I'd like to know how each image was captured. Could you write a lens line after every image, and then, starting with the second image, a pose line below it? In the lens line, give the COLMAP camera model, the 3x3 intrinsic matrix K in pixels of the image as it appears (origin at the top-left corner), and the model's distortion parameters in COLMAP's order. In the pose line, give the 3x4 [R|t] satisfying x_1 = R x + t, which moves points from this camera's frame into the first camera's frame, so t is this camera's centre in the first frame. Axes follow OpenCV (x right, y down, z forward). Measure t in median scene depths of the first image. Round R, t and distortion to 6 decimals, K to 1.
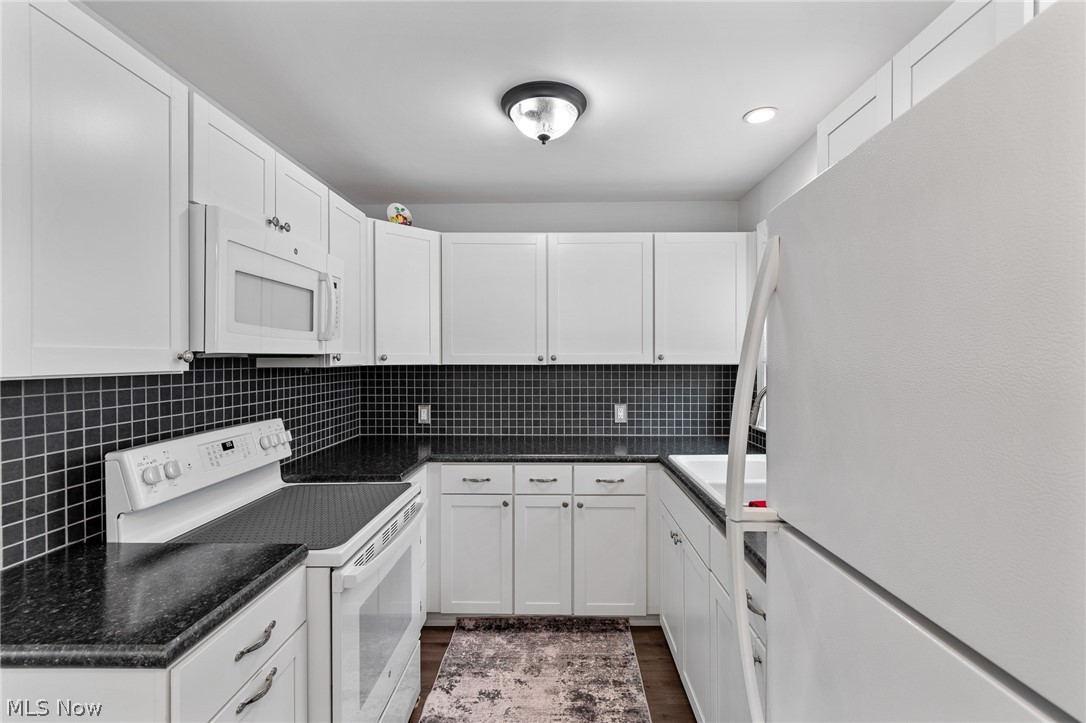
lens RADIAL K [[469.6, 0, 543.0], [0, 469.6, 361.5], [0, 0, 1]] dist [-0.011639, -0.000215]
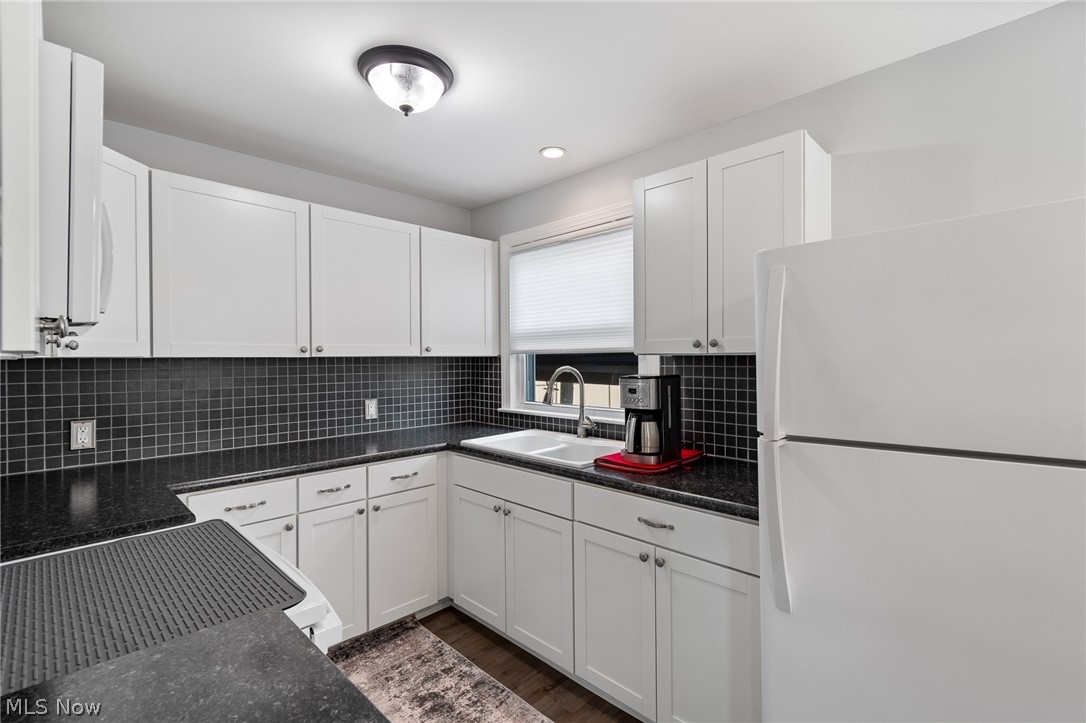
lens RADIAL K [[491.6, 0, 516.8], [0, 491.6, 357.3], [0, 0, 1]] dist [0.000605, -0.000087]
pose [[0.701984, -0.001485, 0.712191, -0.337975], [0.005478, 0.999980, -0.003314, 0.011422], [-0.712172, 0.006228, 0.701978, 0.098159]]
